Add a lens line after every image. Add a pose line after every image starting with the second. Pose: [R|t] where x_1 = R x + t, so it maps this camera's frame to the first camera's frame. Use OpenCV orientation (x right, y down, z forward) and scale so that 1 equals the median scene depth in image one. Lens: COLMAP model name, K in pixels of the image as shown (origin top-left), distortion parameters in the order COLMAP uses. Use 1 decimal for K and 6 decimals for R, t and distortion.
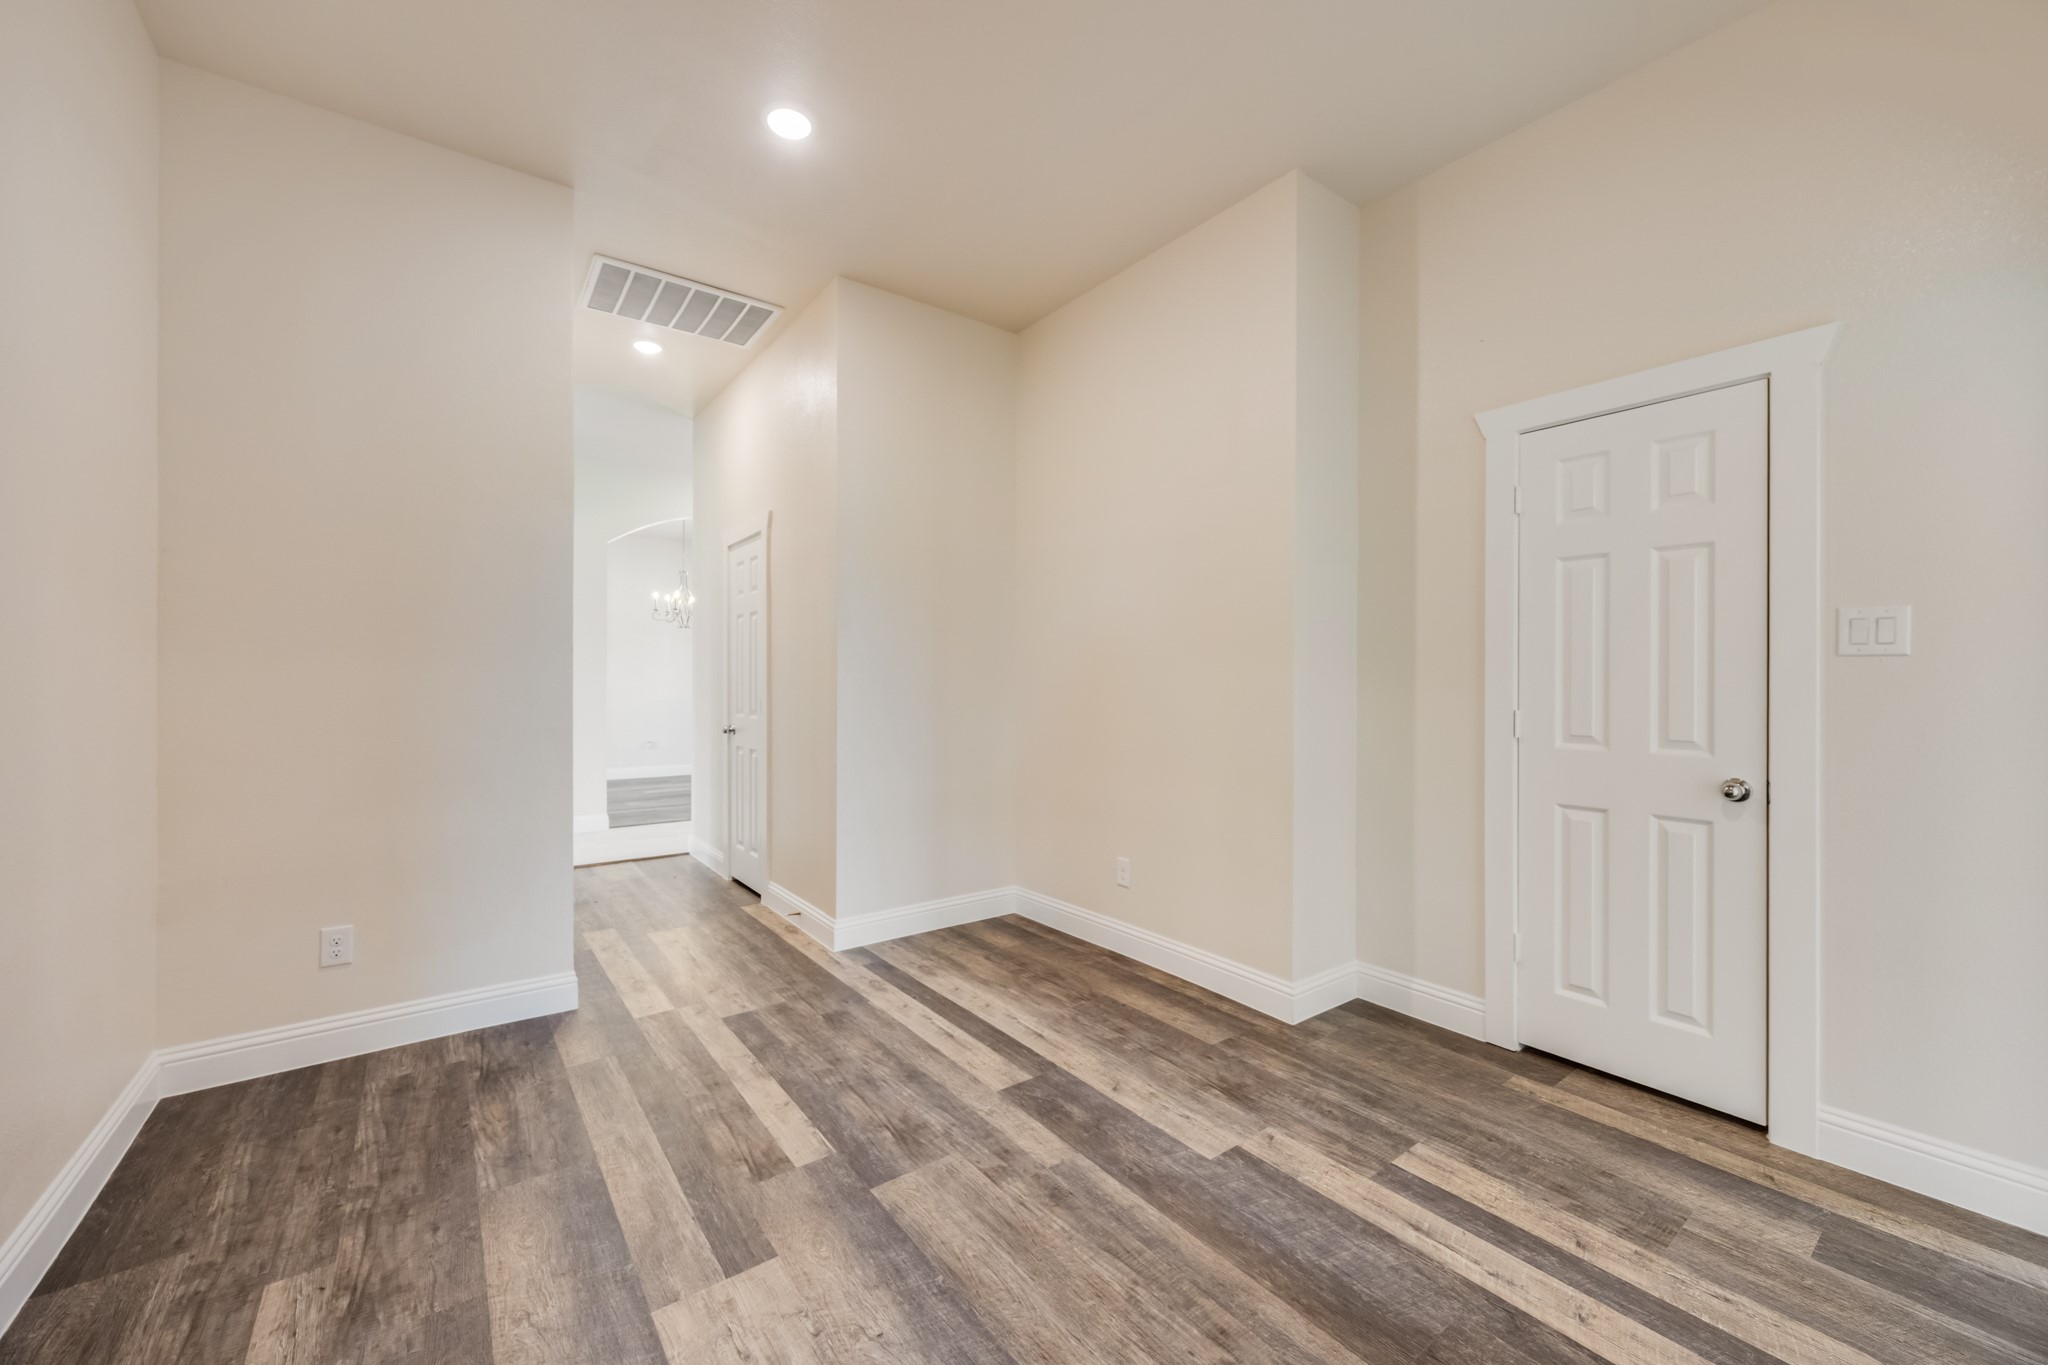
lens RADIAL K [[786.3, 0, 1026.4], [0, 786.3, 669.2], [0, 0, 1]] dist [-0.002930, -0.000004]
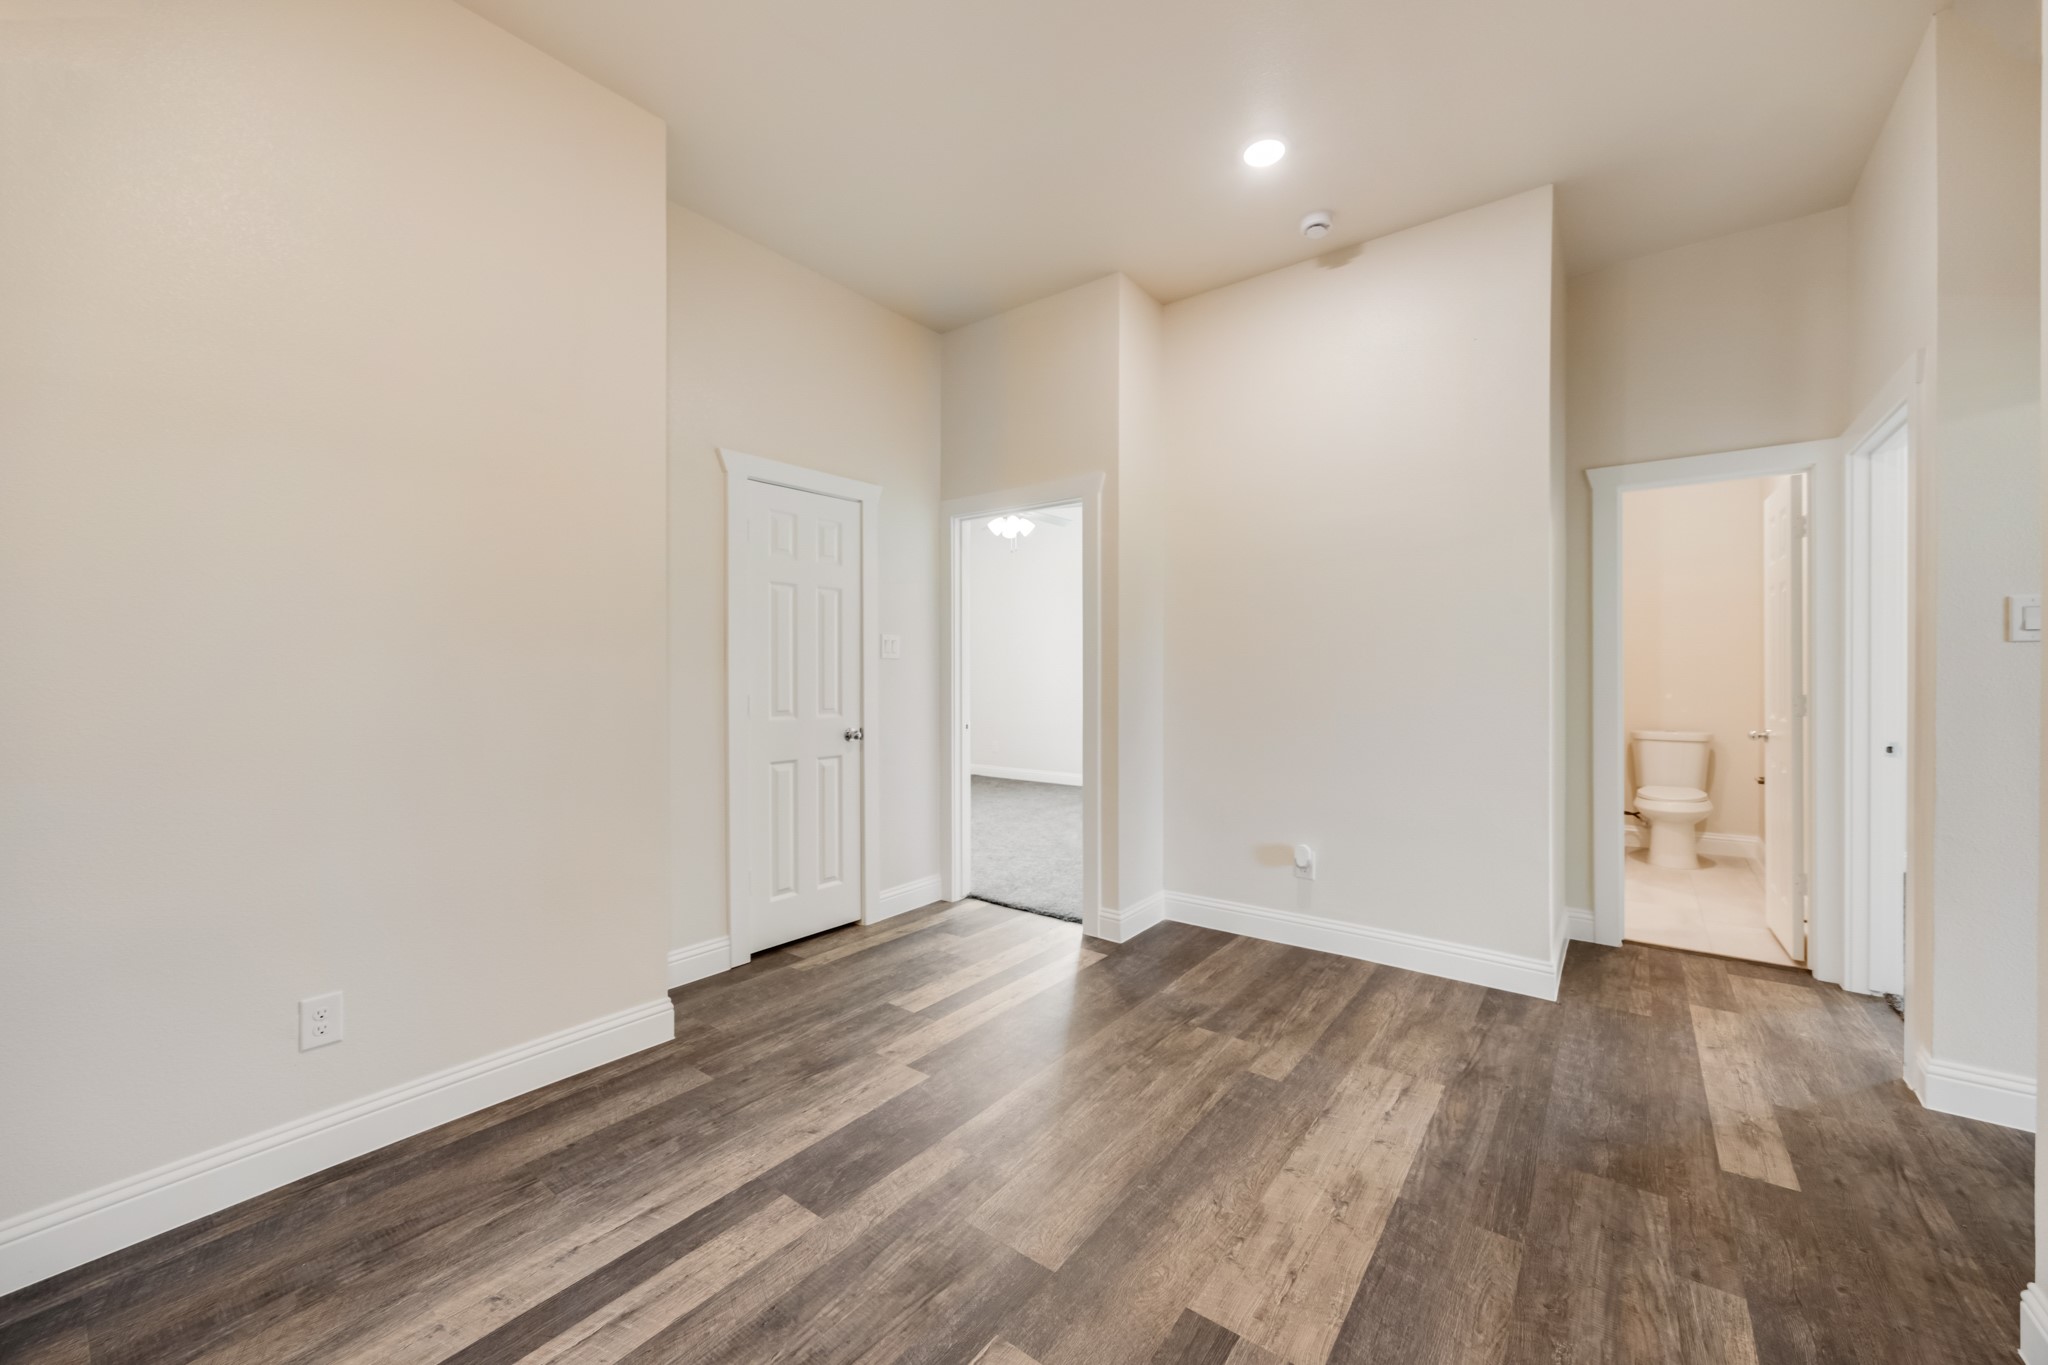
lens RADIAL K [[786.3, 0, 1026.4], [0, 786.3, 669.2], [0, 0, 1]] dist [-0.002930, -0.000004]
pose [[-0.268131, 0.003185, 0.963377, -0.802027], [-0.010027, 0.999931, -0.006097, 0.015649], [-0.963330, -0.011294, -0.268080, 1.006077]]
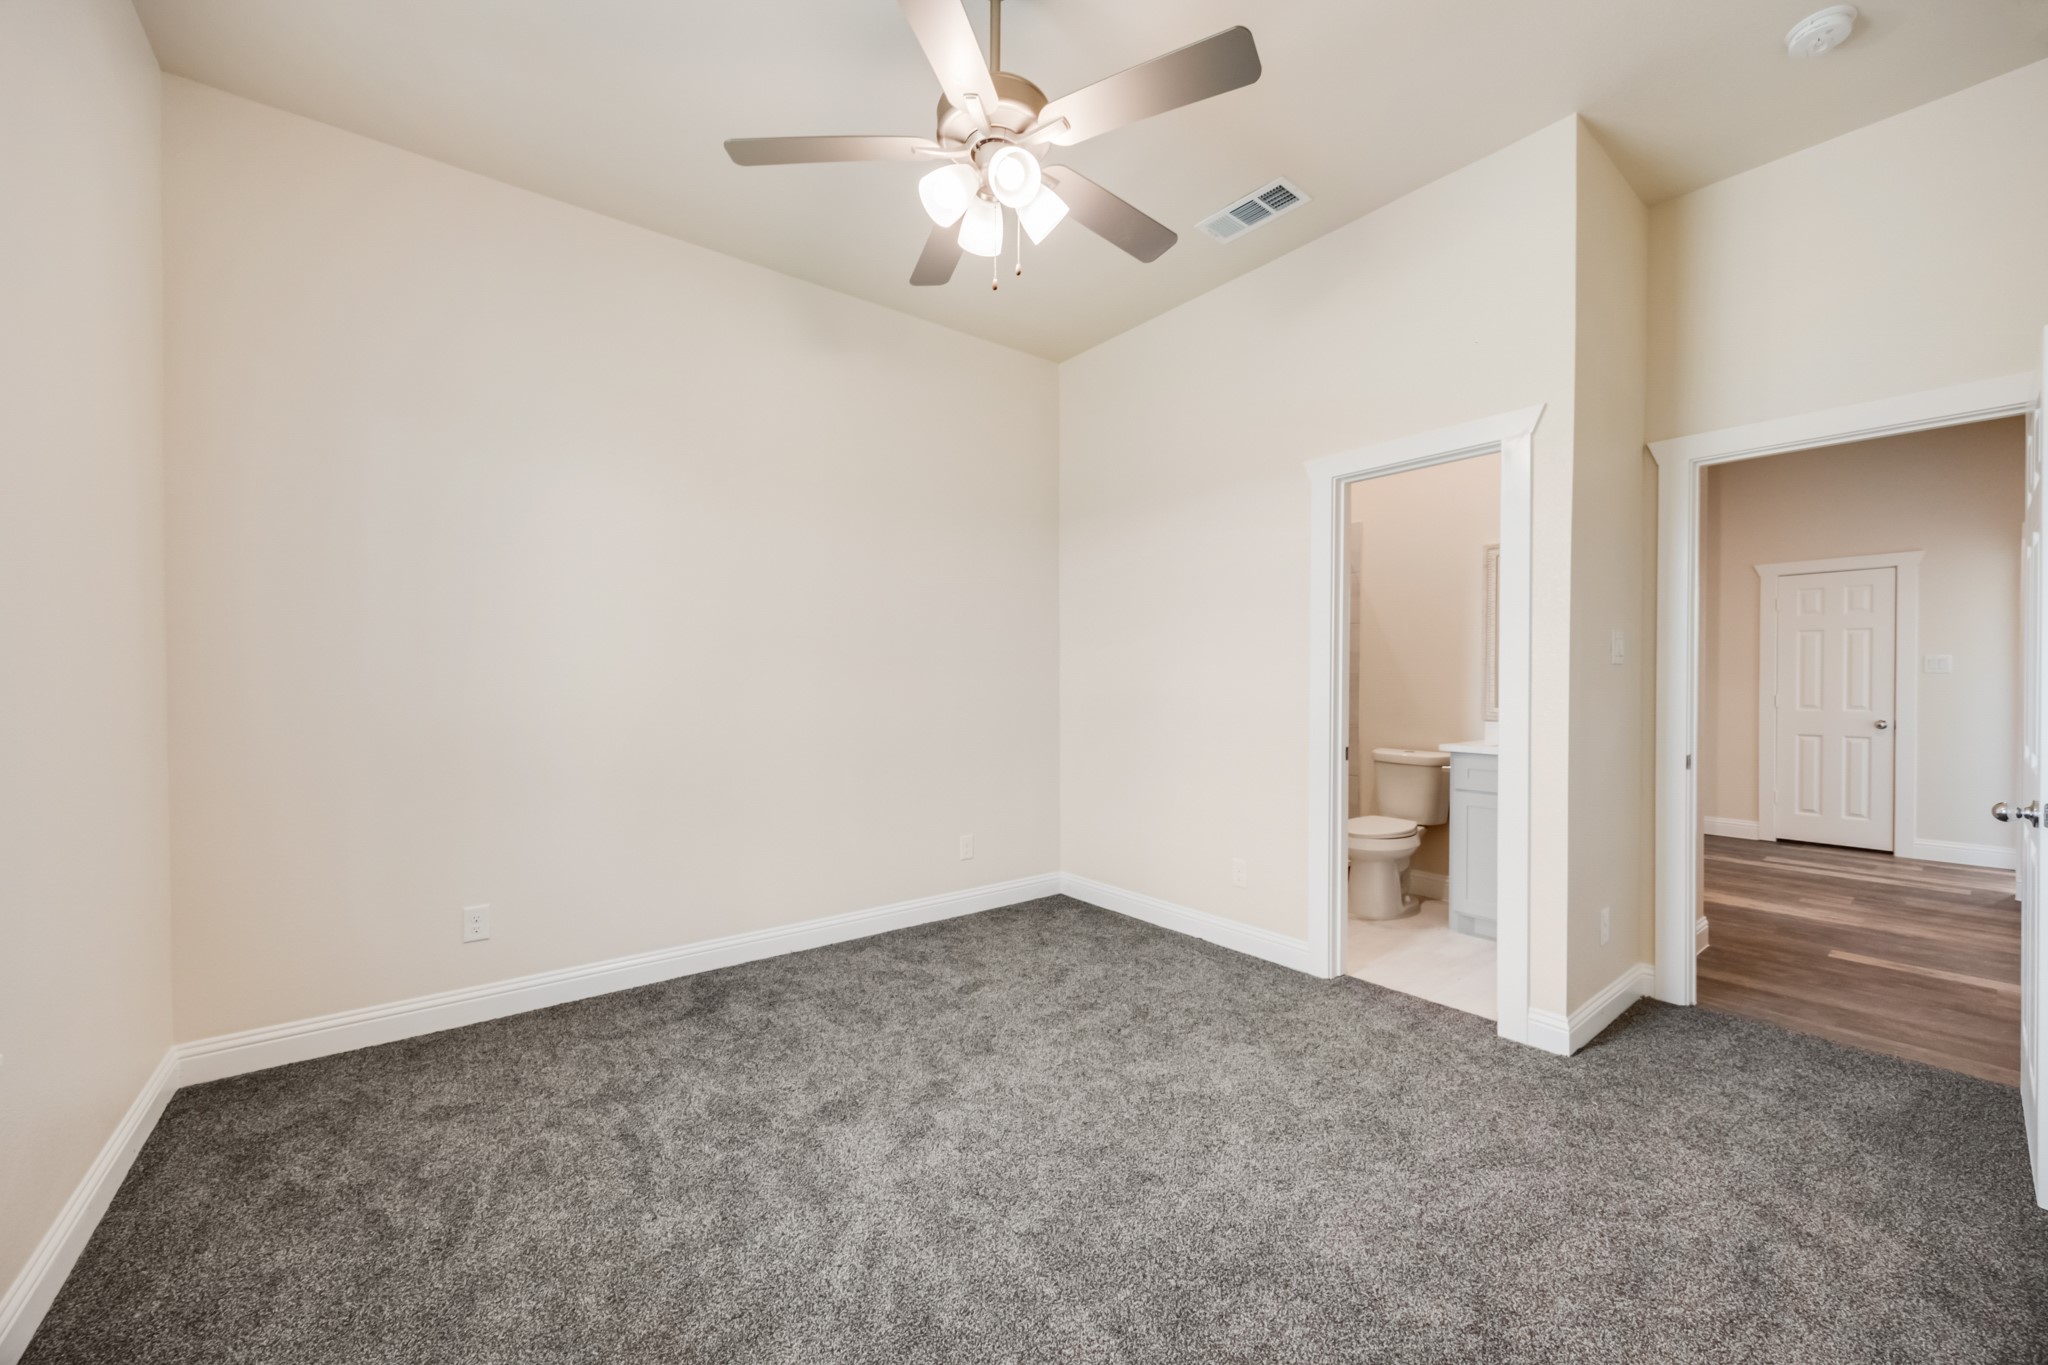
lens RADIAL K [[759.9, 0, 1024.0], [0, 759.9, 682.5], [0, 0, 1]] dist [-0.003174, -0.000210]
pose [[0.999577, -0.000379, 0.029068, -1.830351], [0.000042, 0.999933, 0.011612, -0.012866], [-0.029070, -0.011605, 0.999510, -1.294007]]
